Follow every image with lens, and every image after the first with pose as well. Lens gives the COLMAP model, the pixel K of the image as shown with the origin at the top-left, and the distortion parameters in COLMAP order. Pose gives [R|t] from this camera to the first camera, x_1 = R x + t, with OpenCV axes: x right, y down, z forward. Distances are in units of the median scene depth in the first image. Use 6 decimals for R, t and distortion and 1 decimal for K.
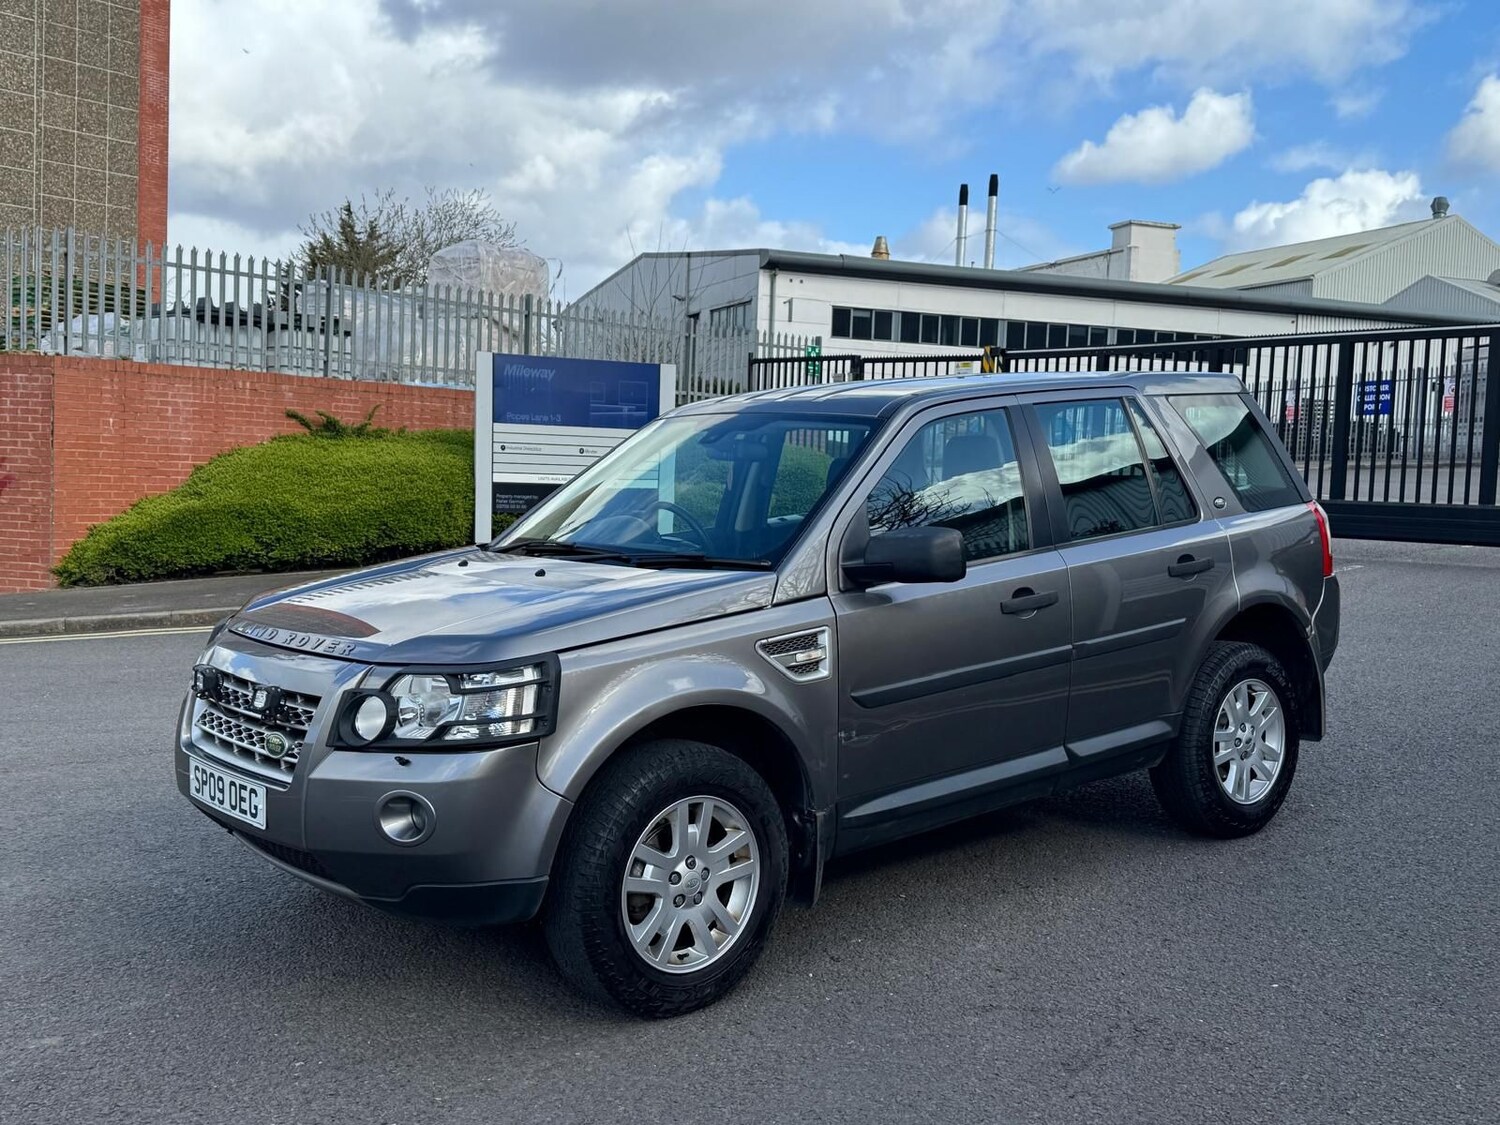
lens RADIAL K [[1524.0, 0, 750.6], [0, 1524.0, 554.5], [0, 0, 1]] dist [0.199598, -0.423934]
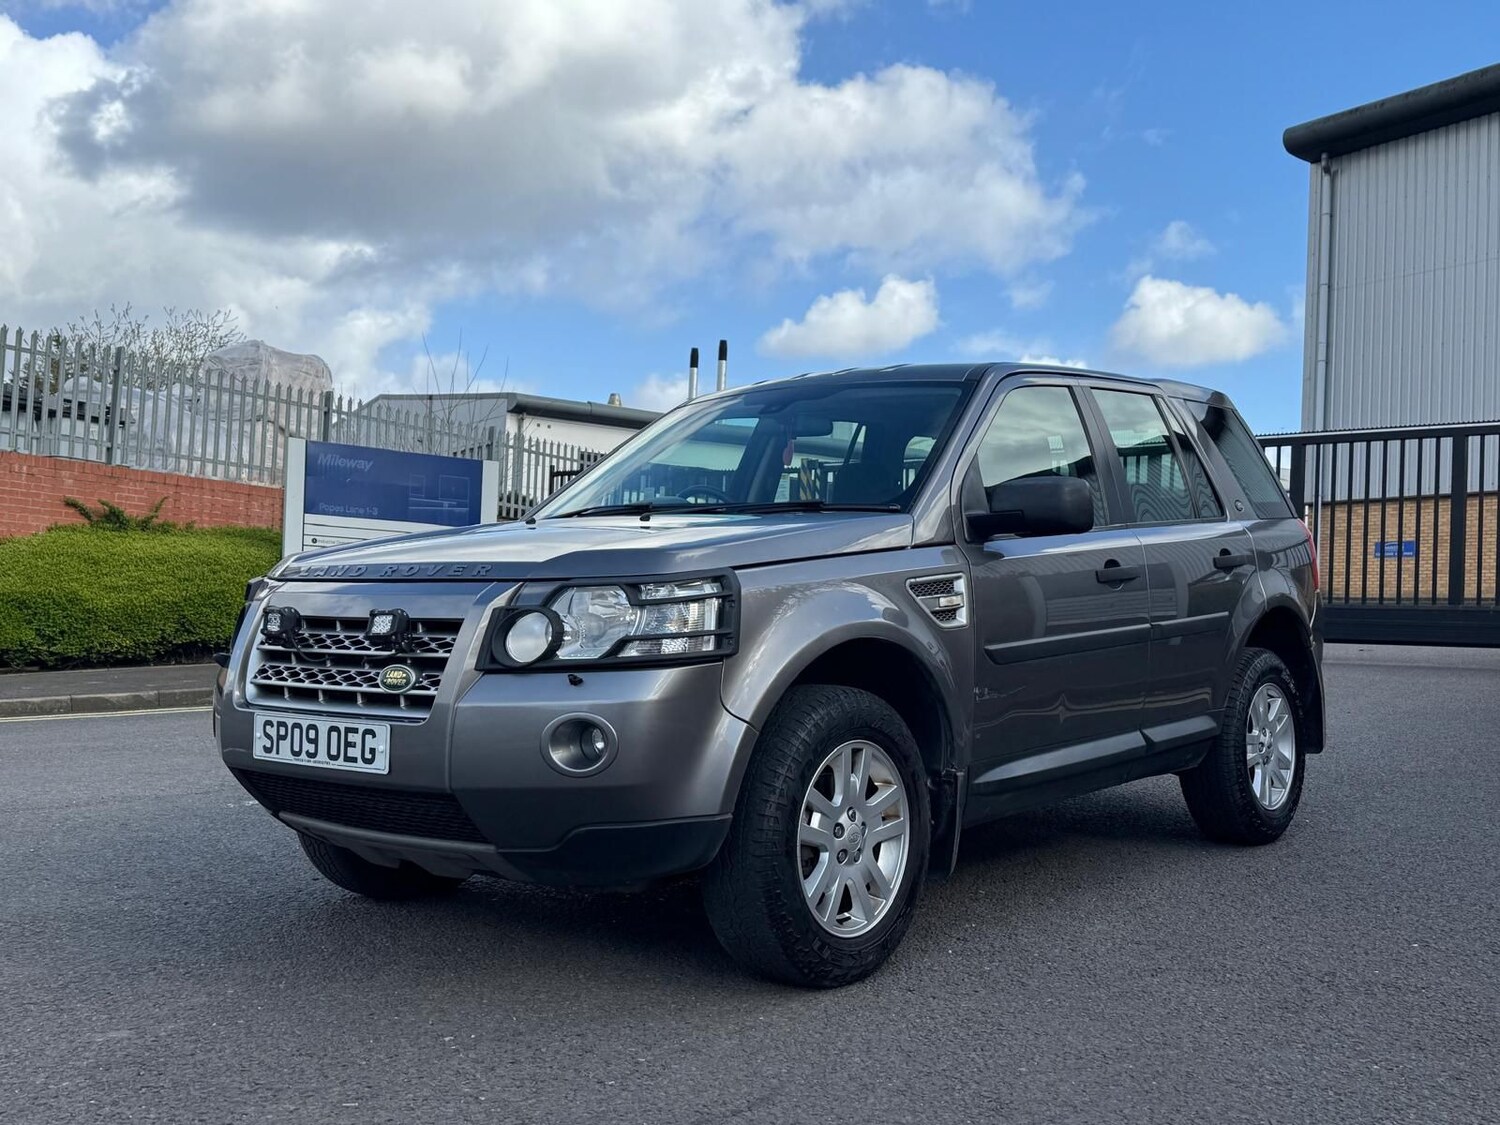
lens RADIAL K [[1523.3, 0, 756.4], [0, 1523.3, 564.5], [0, 0, 1]] dist [0.200537, -0.435899]
pose [[0.982804, 0.015246, 0.184020, -0.183795], [0.002693, 0.995296, -0.096842, 0.098323], [-0.184631, 0.095672, 0.978140, 0.076363]]
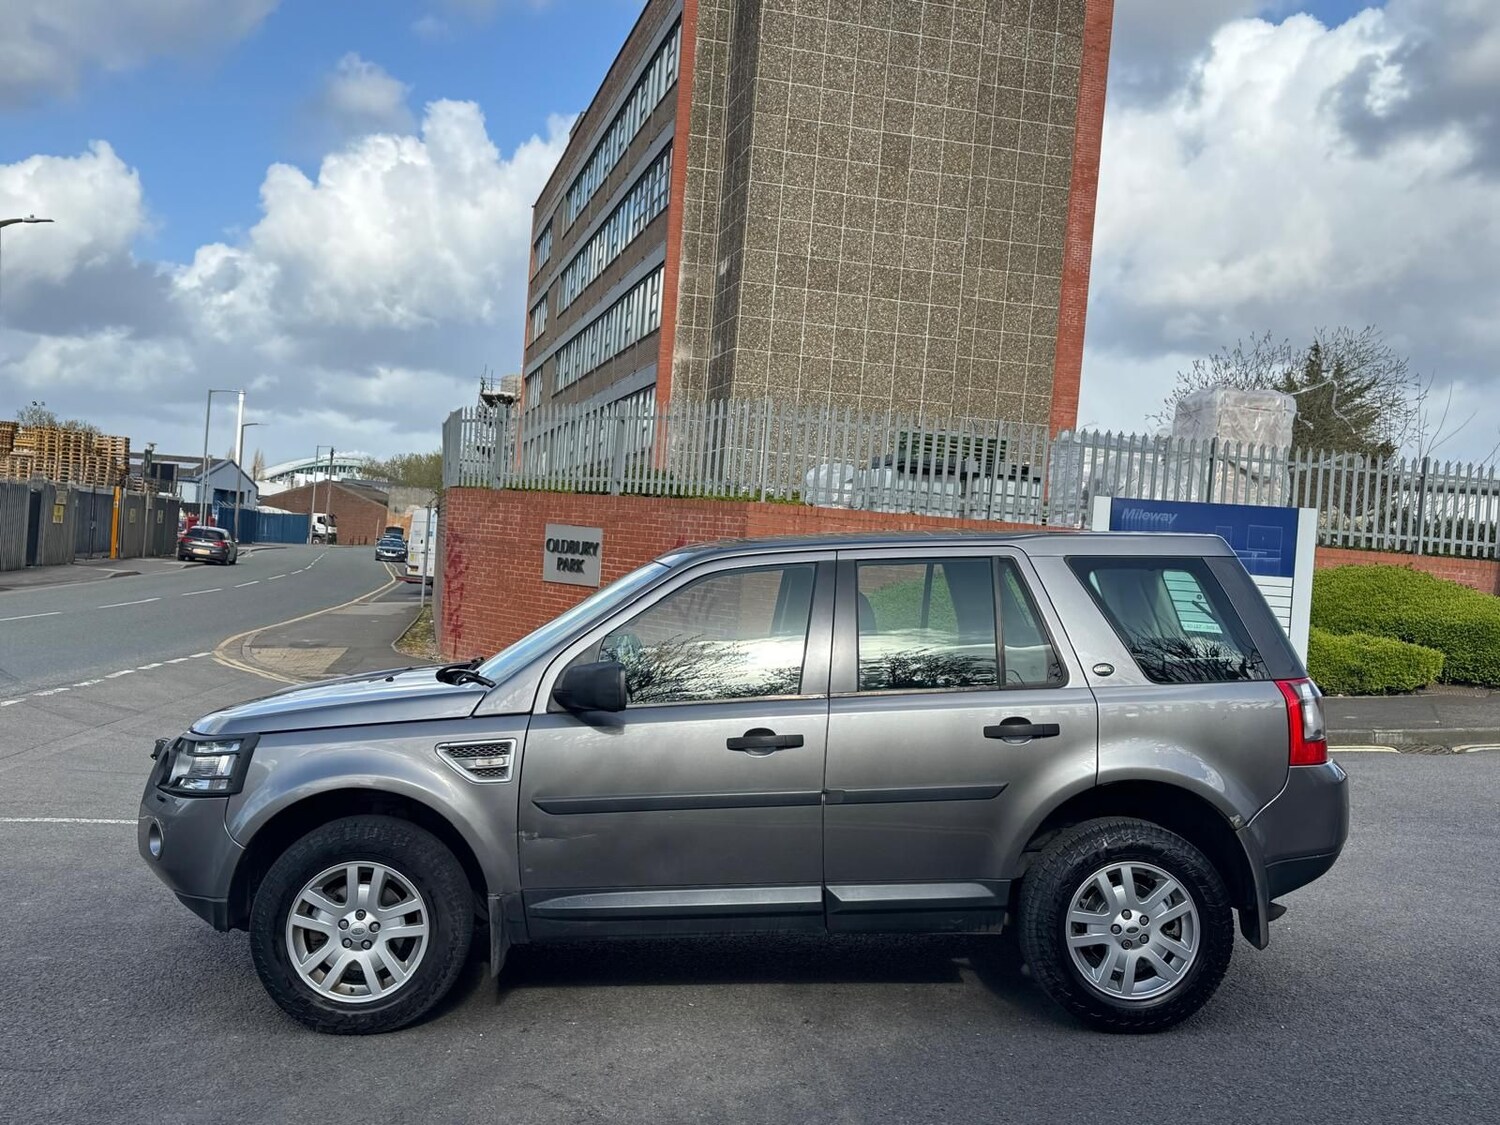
lens RADIAL K [[1523.3, 0, 756.4], [0, 1523.3, 564.5], [0, 0, 1]] dist [0.200537, -0.435899]
pose [[0.802320, 0.029556, -0.596162, 0.675226], [-0.078423, 0.995335, -0.056196, -0.026867], [0.591720, 0.091840, 0.800895, 0.104915]]
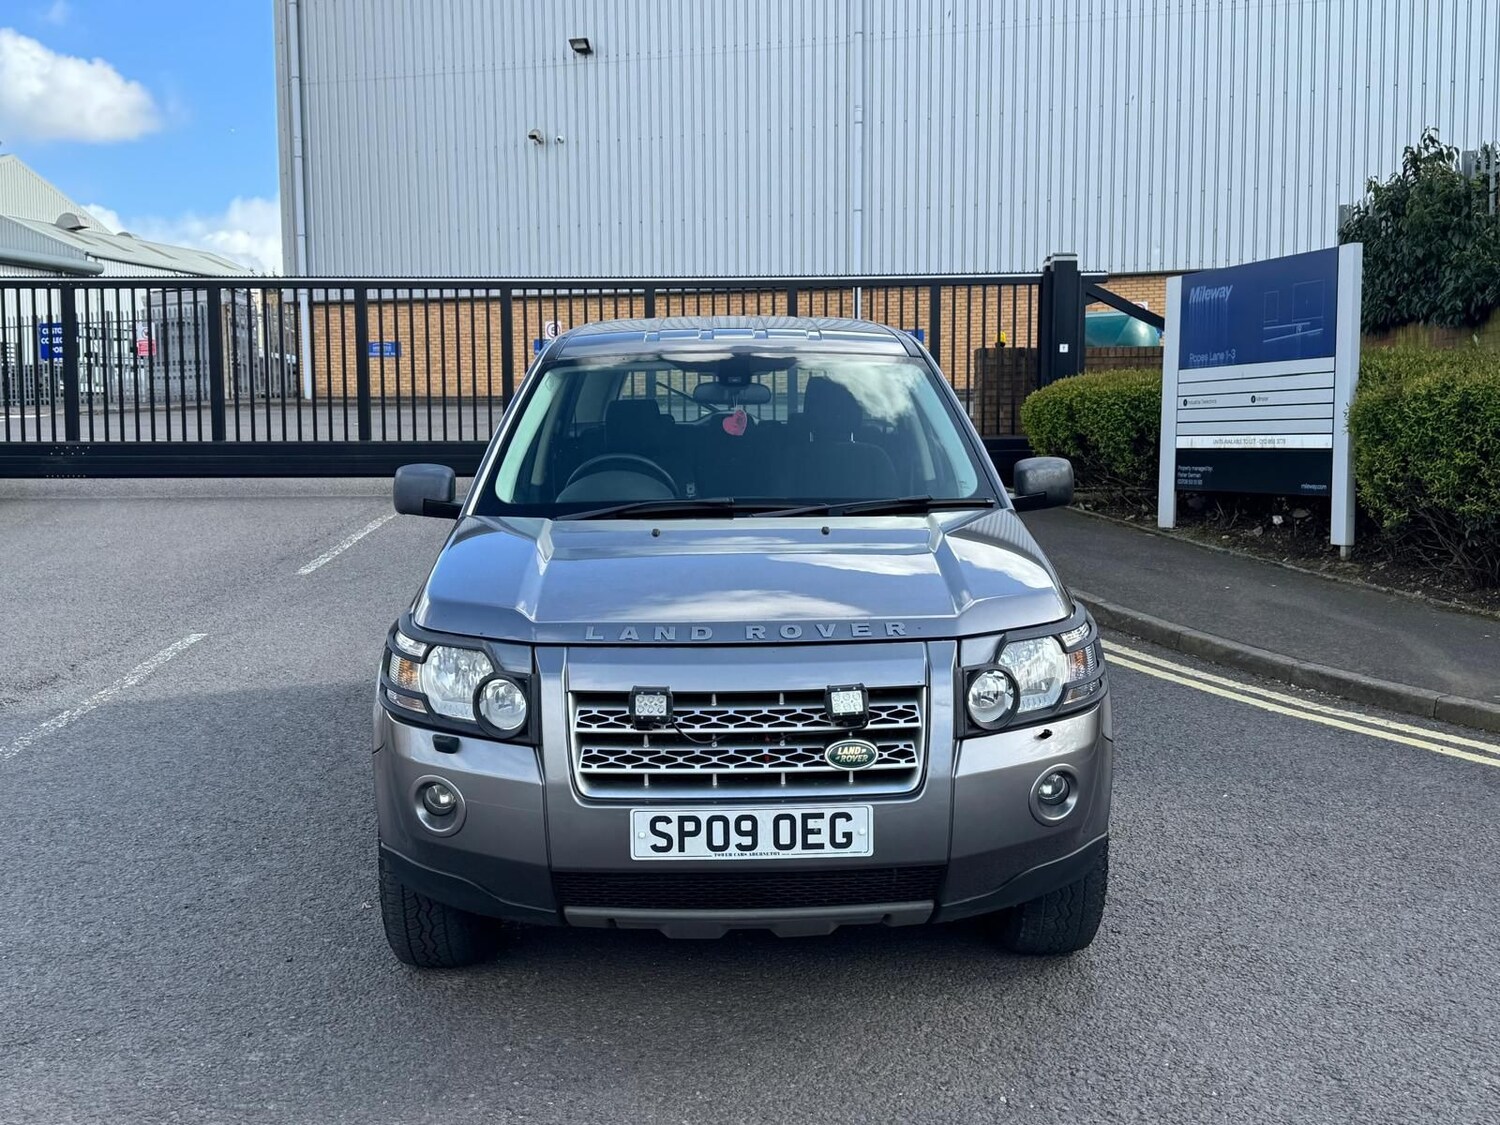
lens RADIAL K [[1523.3, 0, 756.4], [0, 1523.3, 564.5], [0, 0, 1]] dist [0.200537, -0.435899]
pose [[0.624481, -0.101818, 0.774375, -0.658137], [0.069413, 0.994778, 0.074821, -0.029177], [-0.777950, 0.007027, 0.628287, 0.361803]]
